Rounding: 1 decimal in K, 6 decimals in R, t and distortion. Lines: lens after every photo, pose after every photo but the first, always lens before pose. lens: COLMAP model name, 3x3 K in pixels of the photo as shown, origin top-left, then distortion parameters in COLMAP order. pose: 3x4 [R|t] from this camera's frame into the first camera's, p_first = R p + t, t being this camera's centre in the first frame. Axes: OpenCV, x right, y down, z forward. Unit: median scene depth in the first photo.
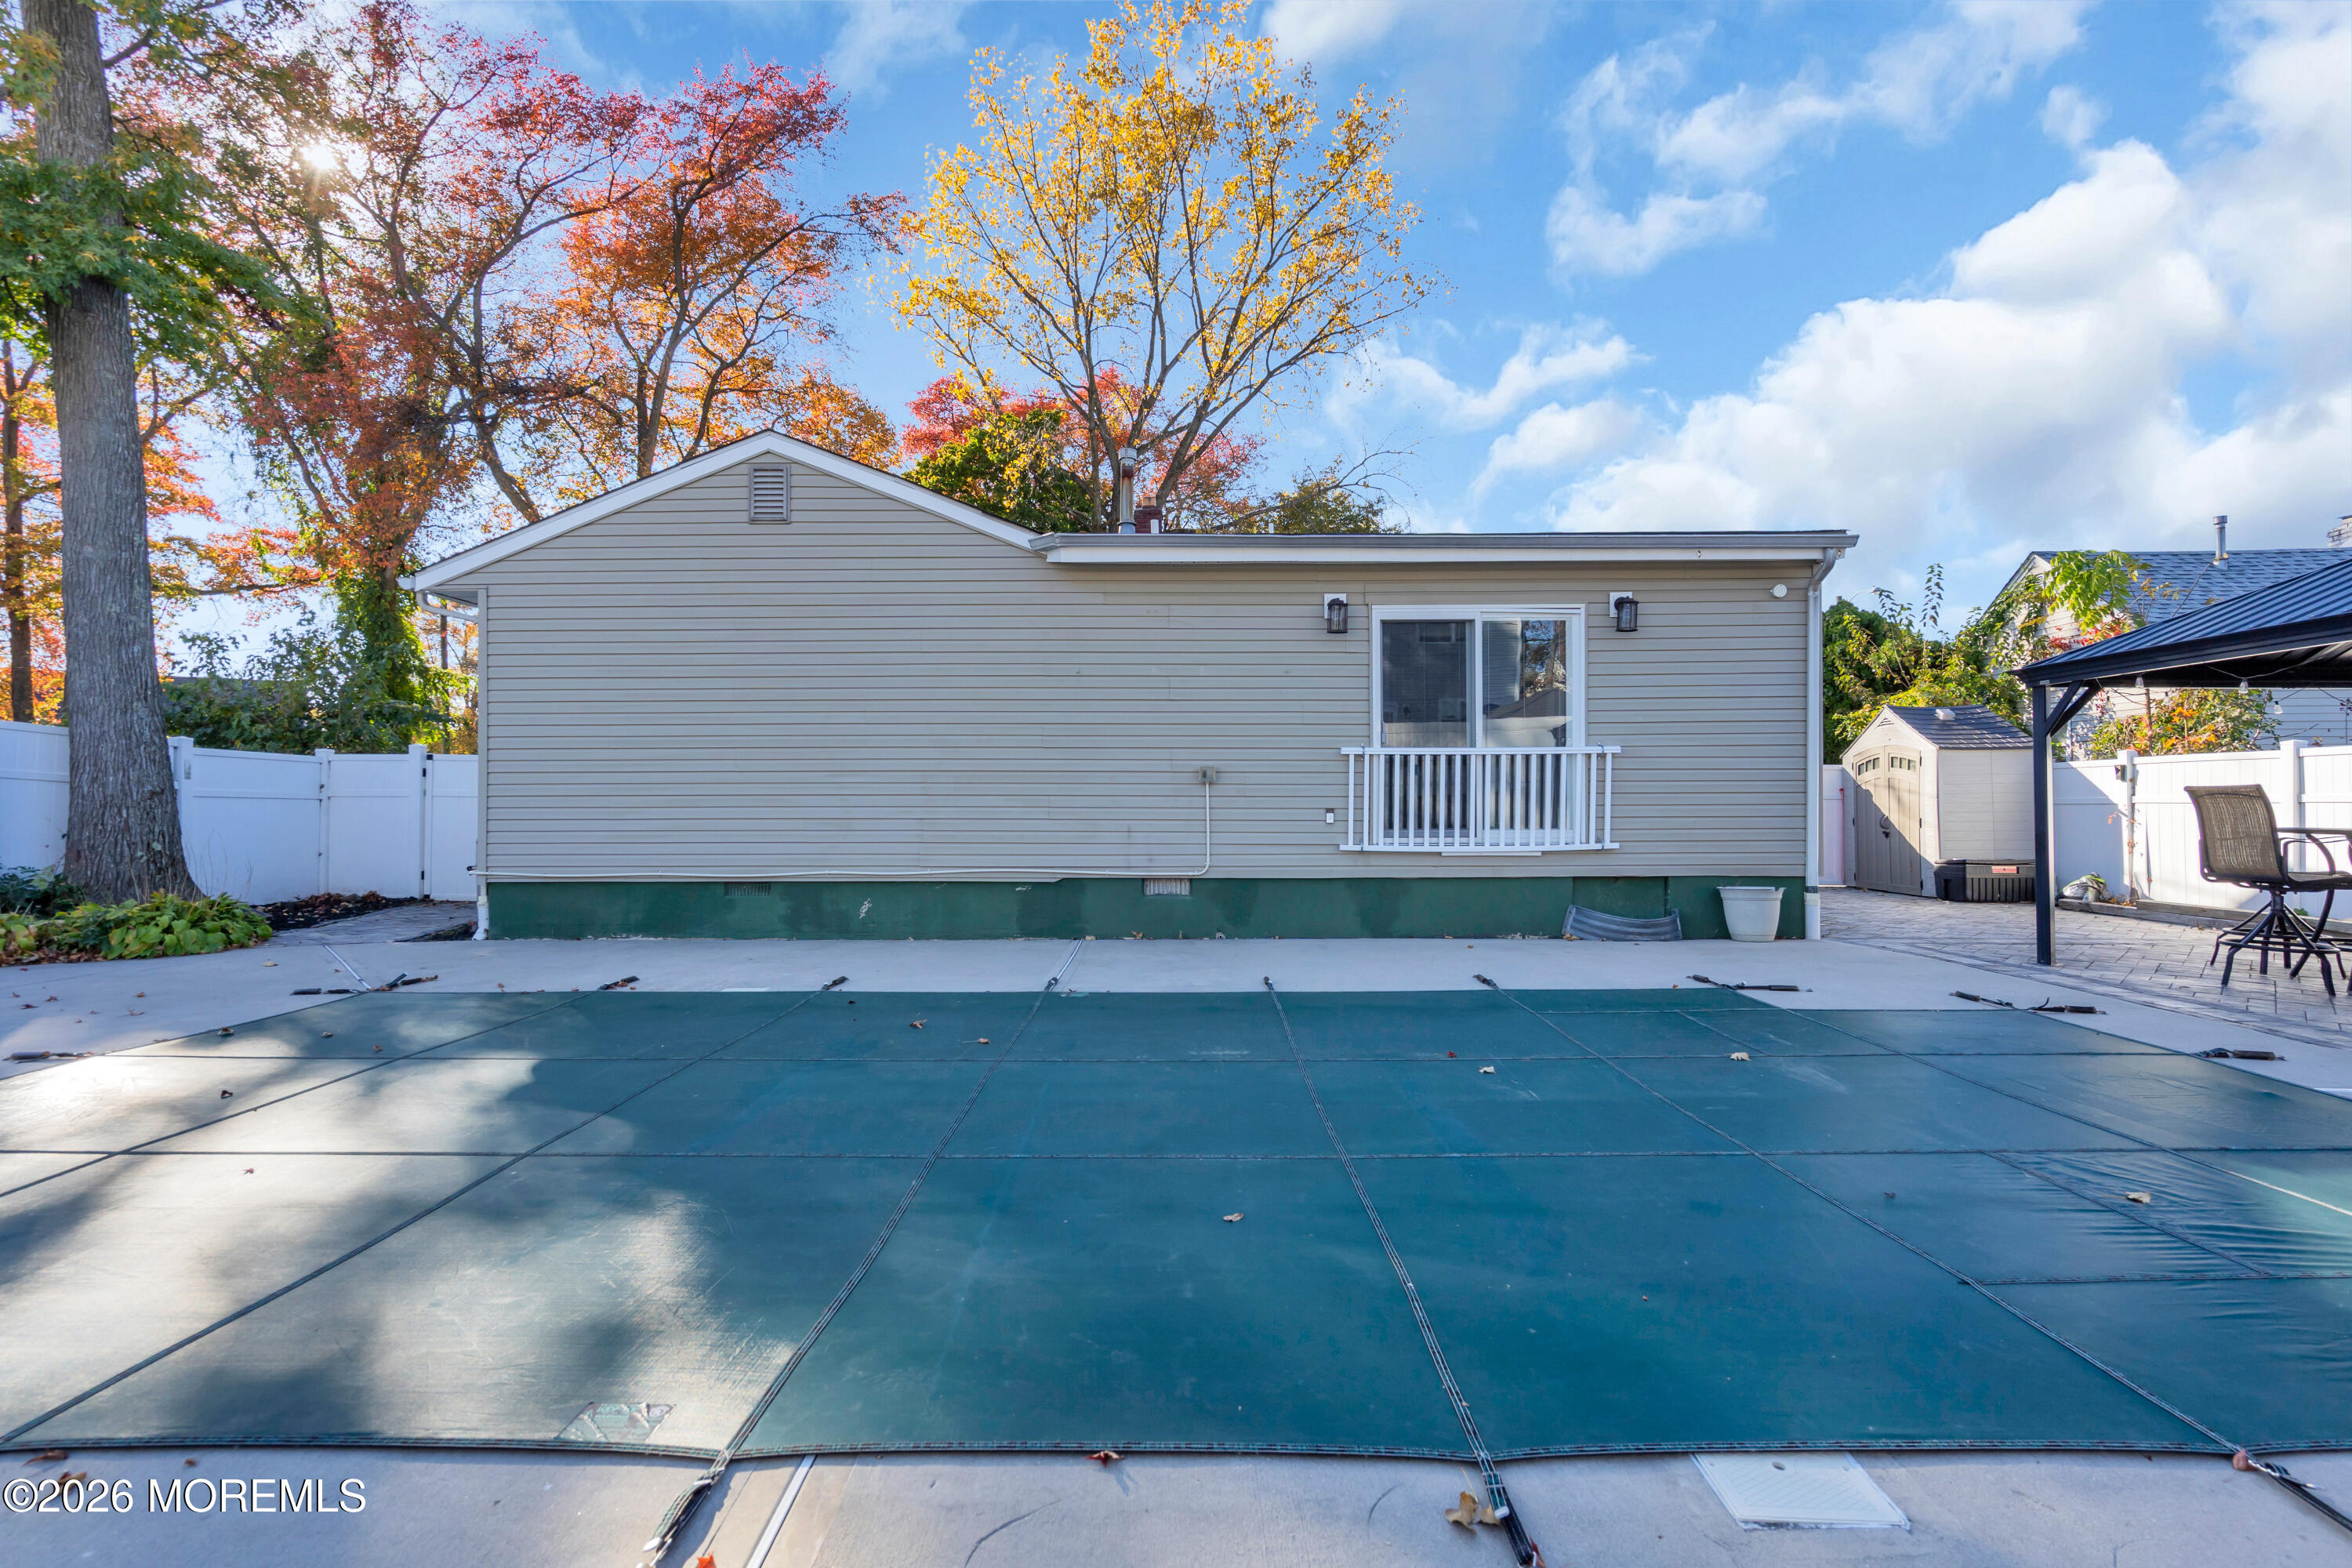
lens RADIAL K [[1056.9, 0, 1178.9], [0, 1056.9, 789.0], [0, 0, 1]] dist [-0.004097, 0.000995]
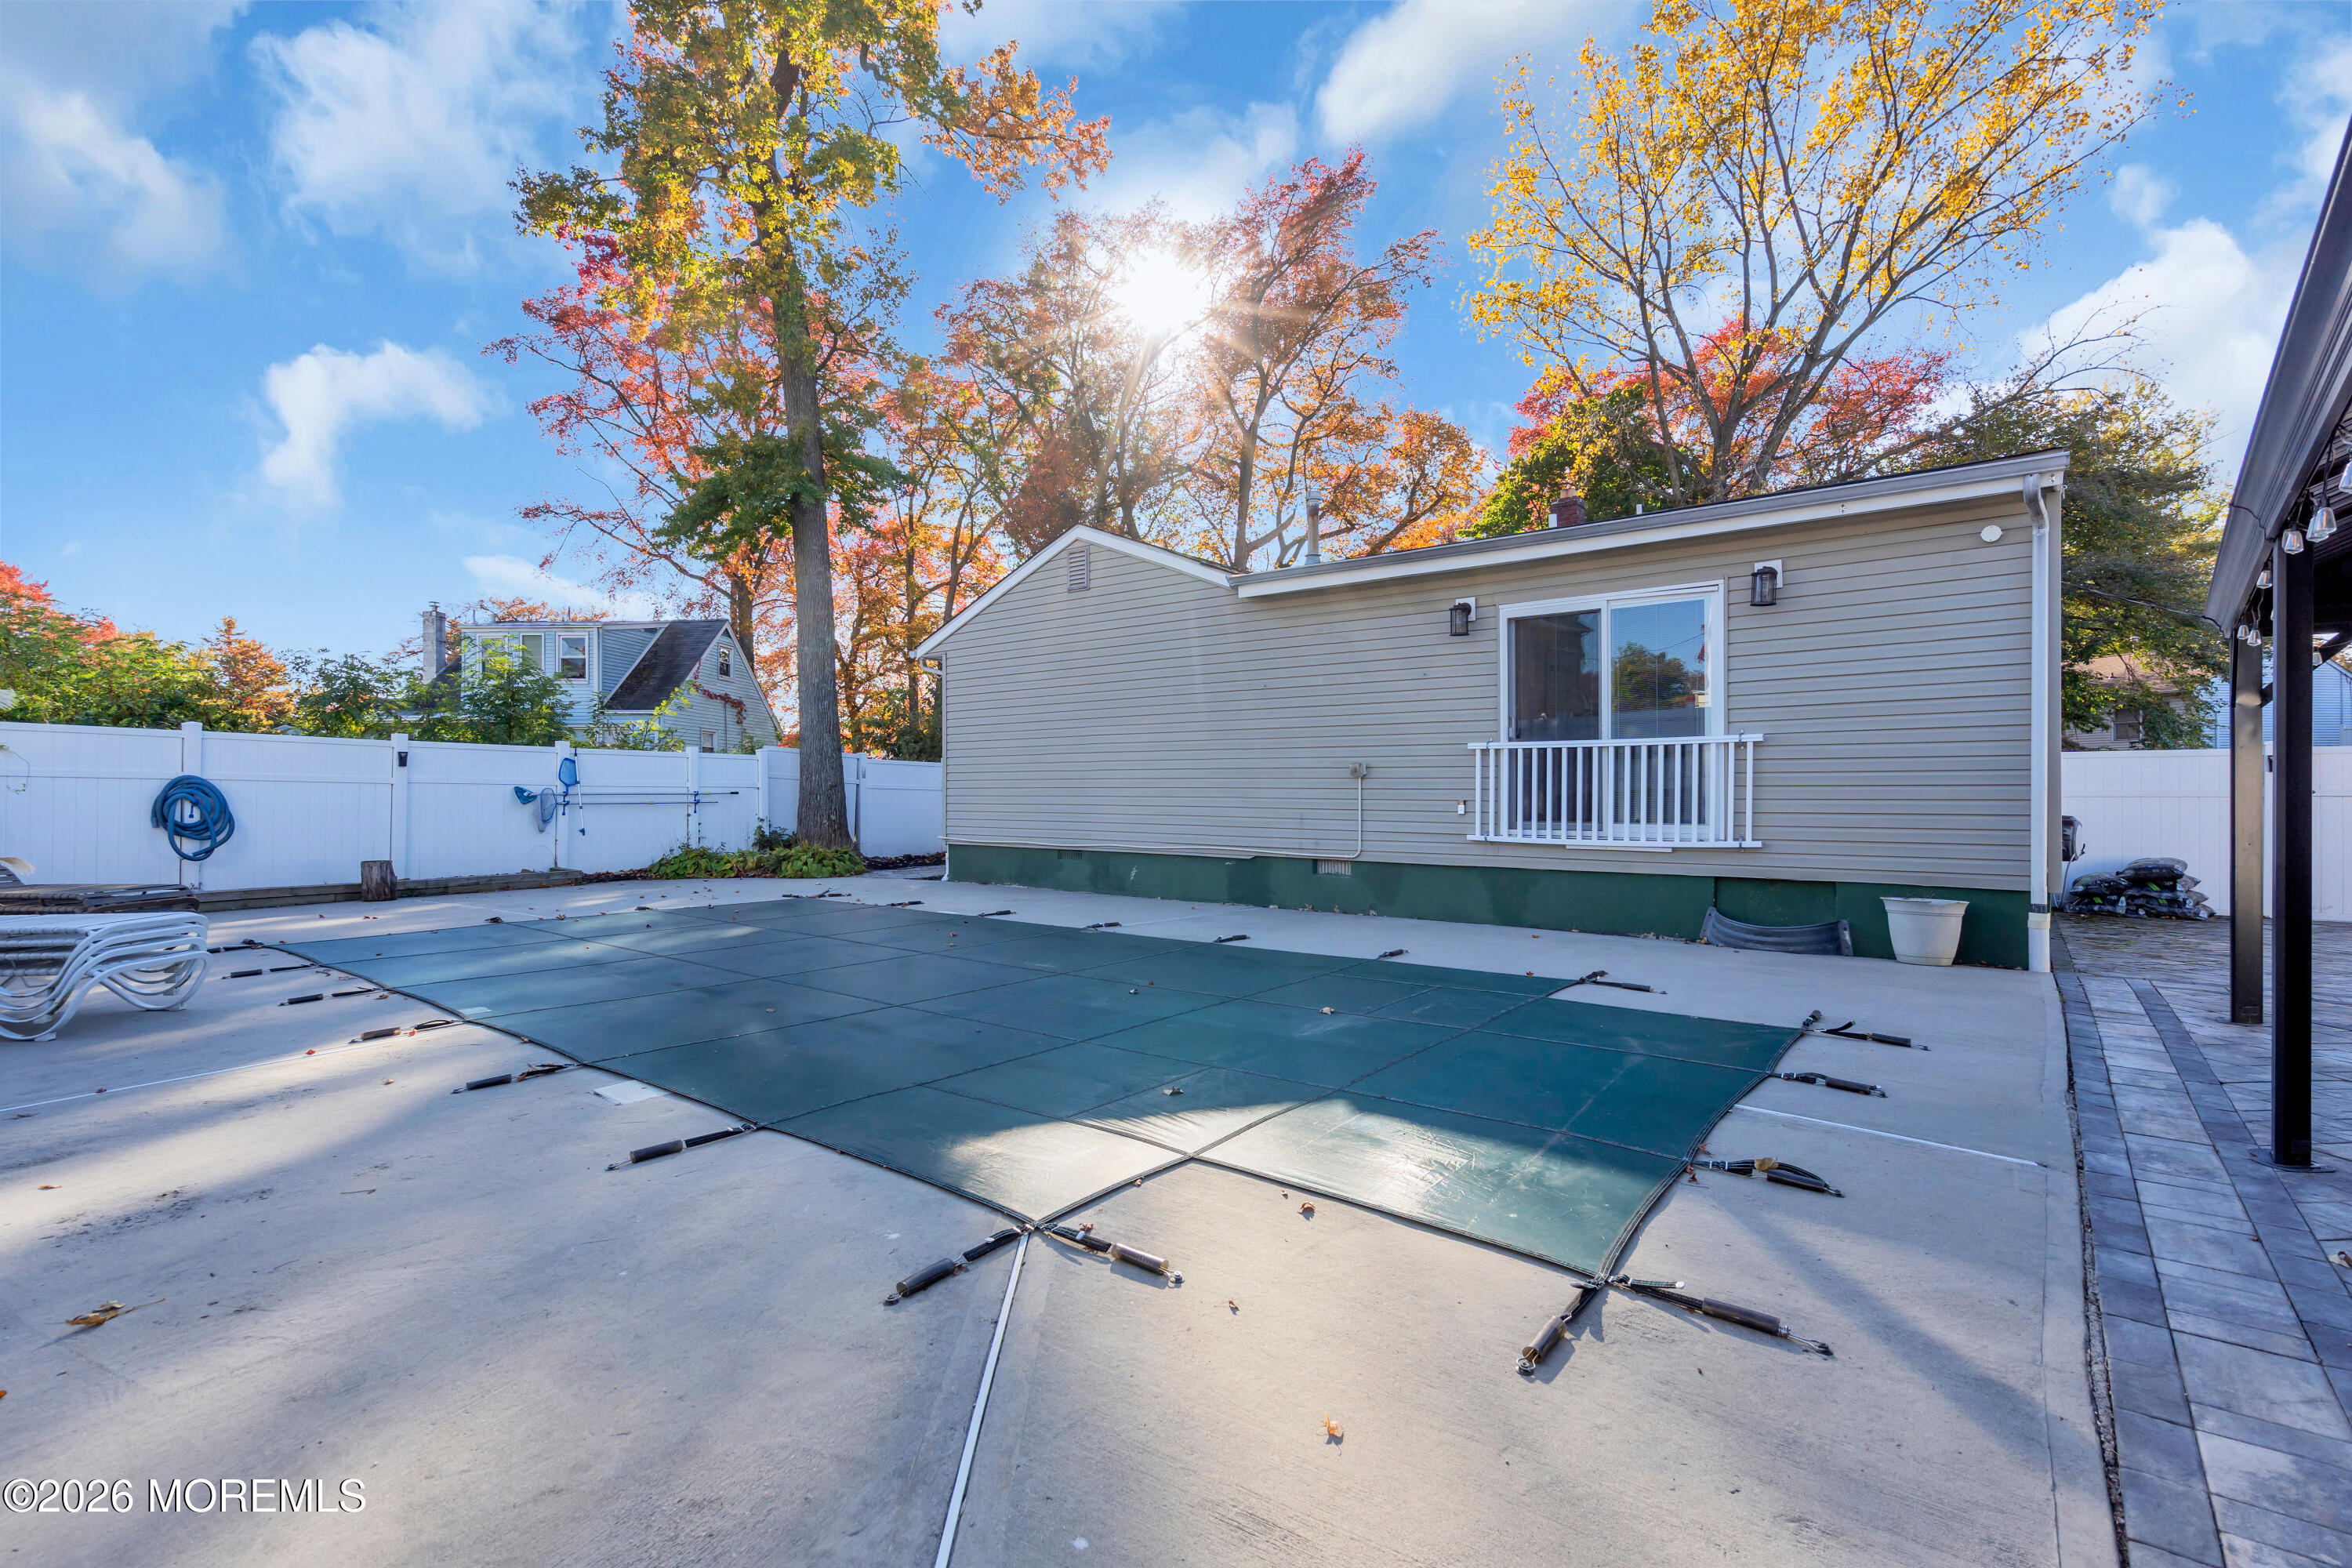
lens RADIAL K [[1056.9, 0, 1188.4], [0, 1056.9, 791.4], [0, 0, 1]] dist [-0.004097, 0.000995]
pose [[0.791432, 0.002808, -0.611251, 0.573526], [0.001798, 0.999974, 0.006921, 0.001476], [0.611254, -0.006577, 0.791407, -0.009294]]
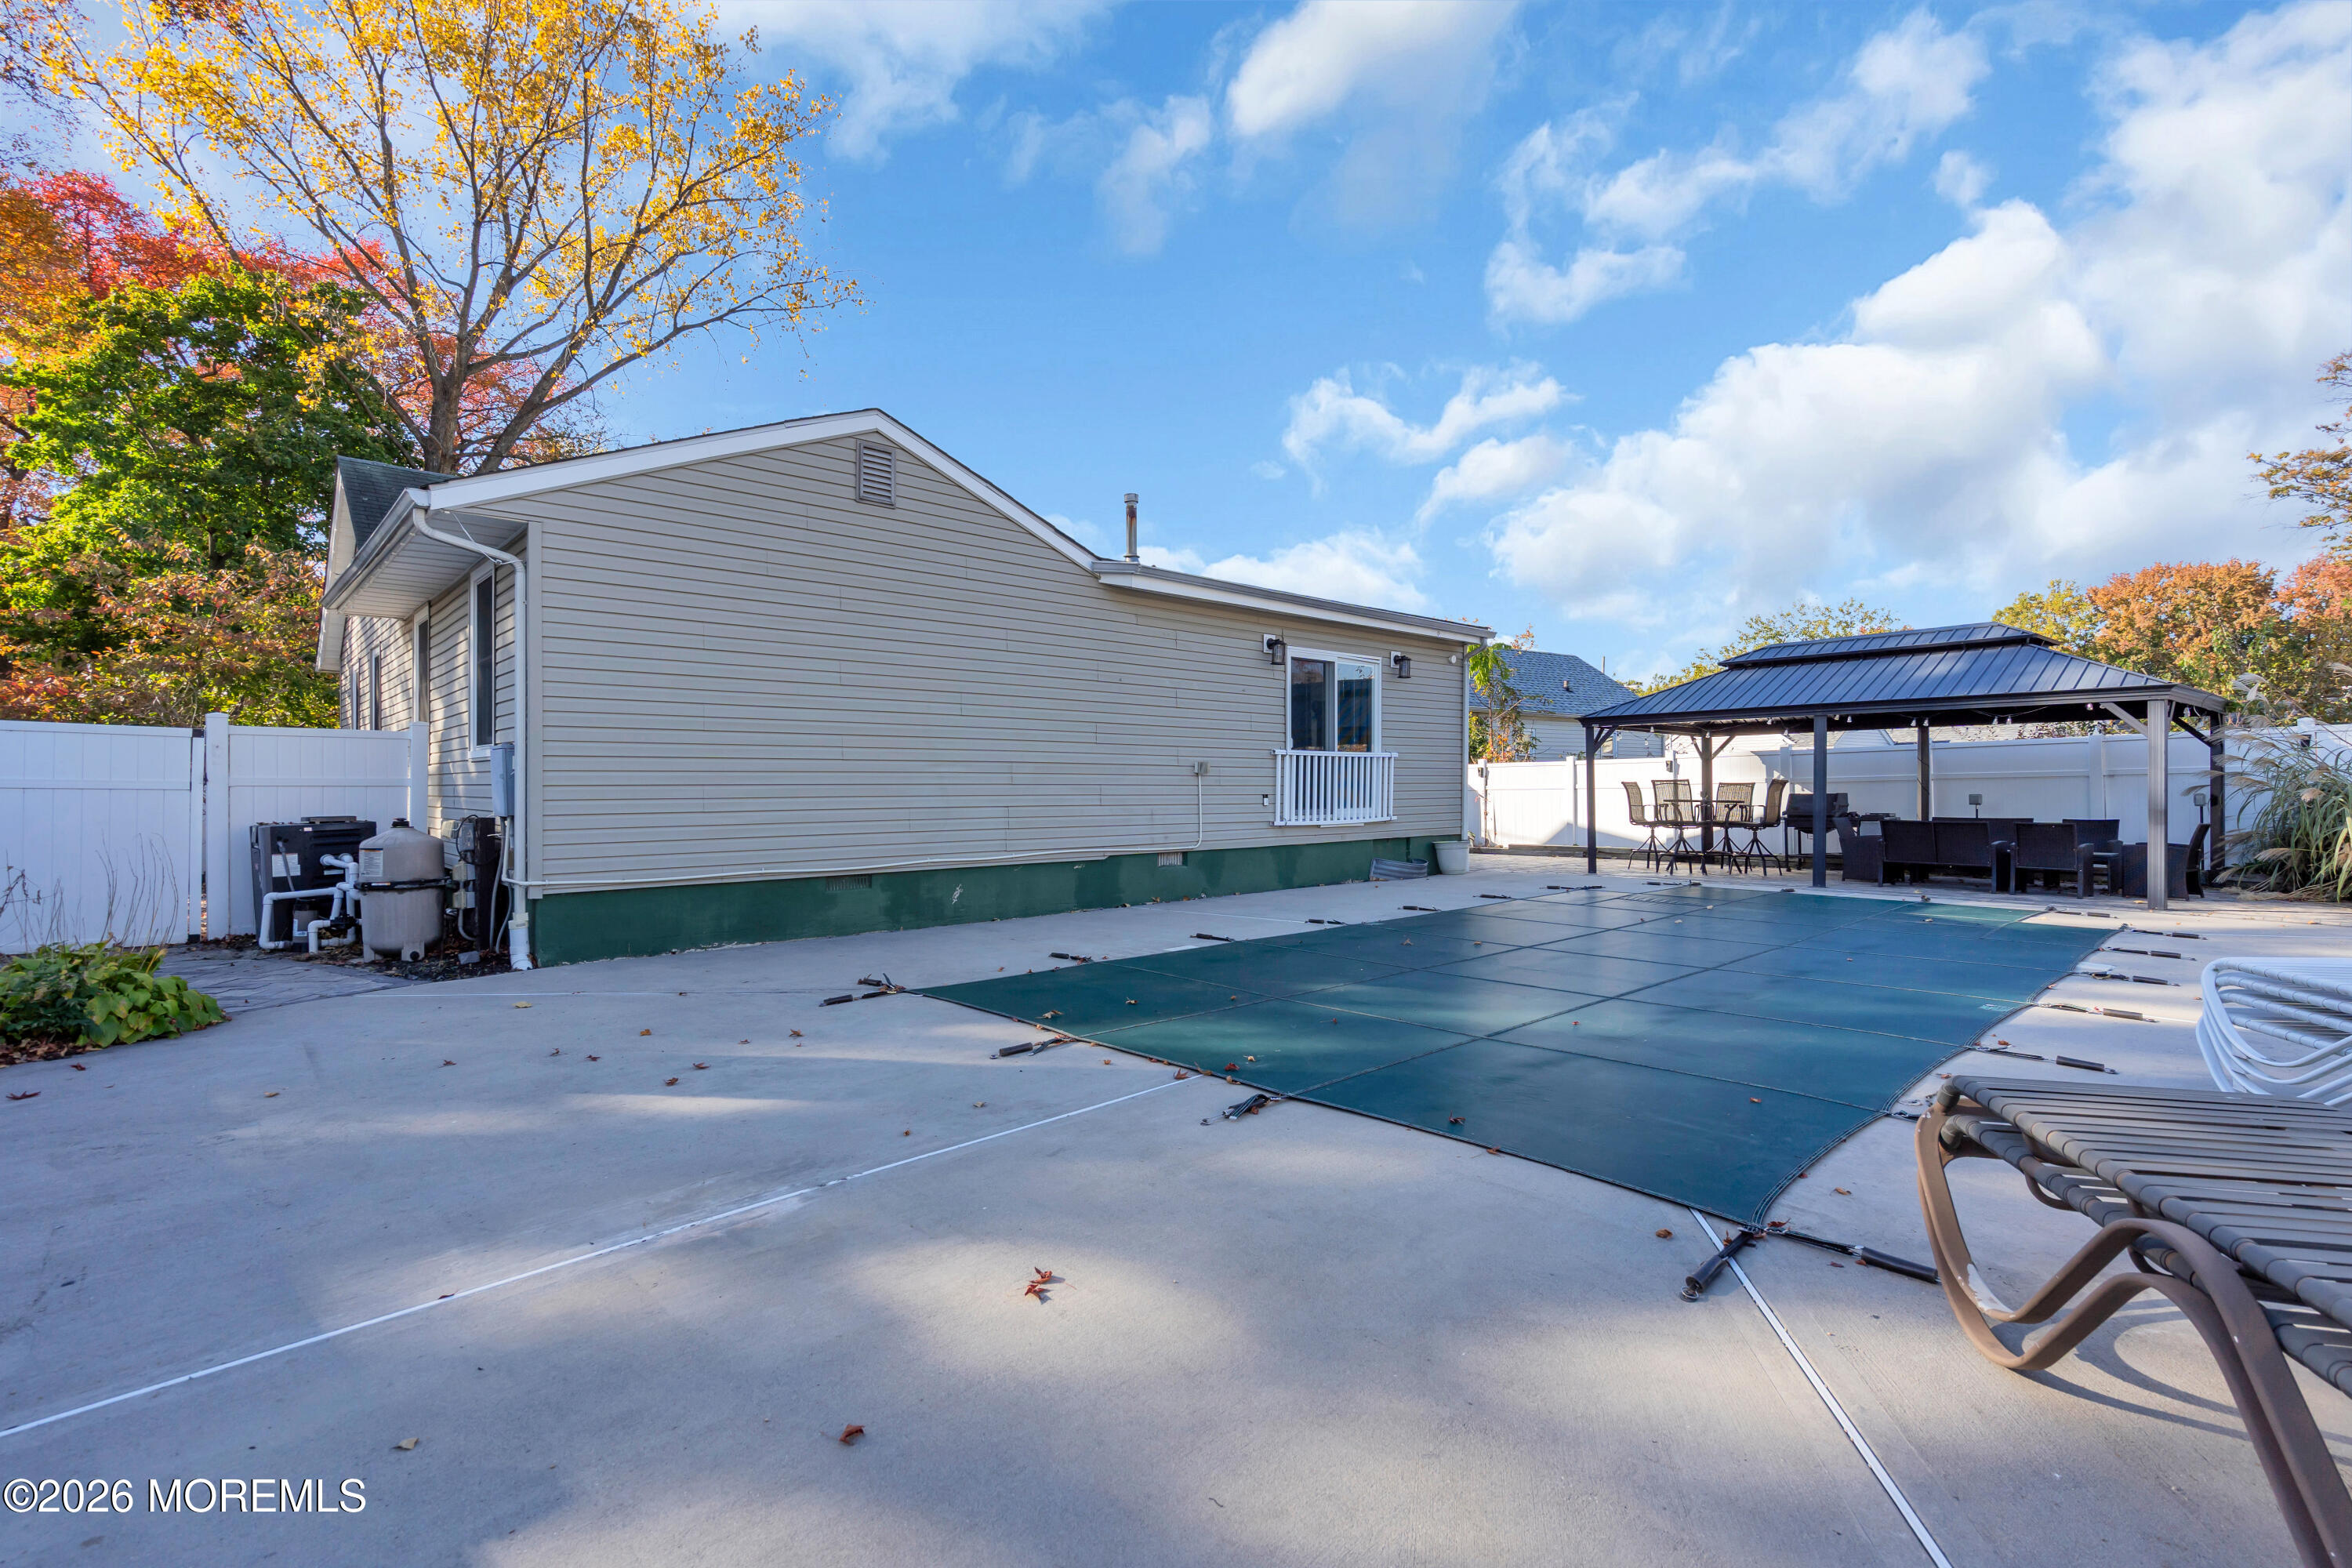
lens RADIAL K [[1056.9, 0, 1177.6], [0, 1056.9, 791.5], [0, 0, 1]] dist [-0.004097, 0.000995]
pose [[0.729171, -0.004173, 0.684319, -0.853265], [-0.001714, 0.999967, 0.007924, 0.004089], [-0.684330, -0.006951, 0.729140, 0.098873]]
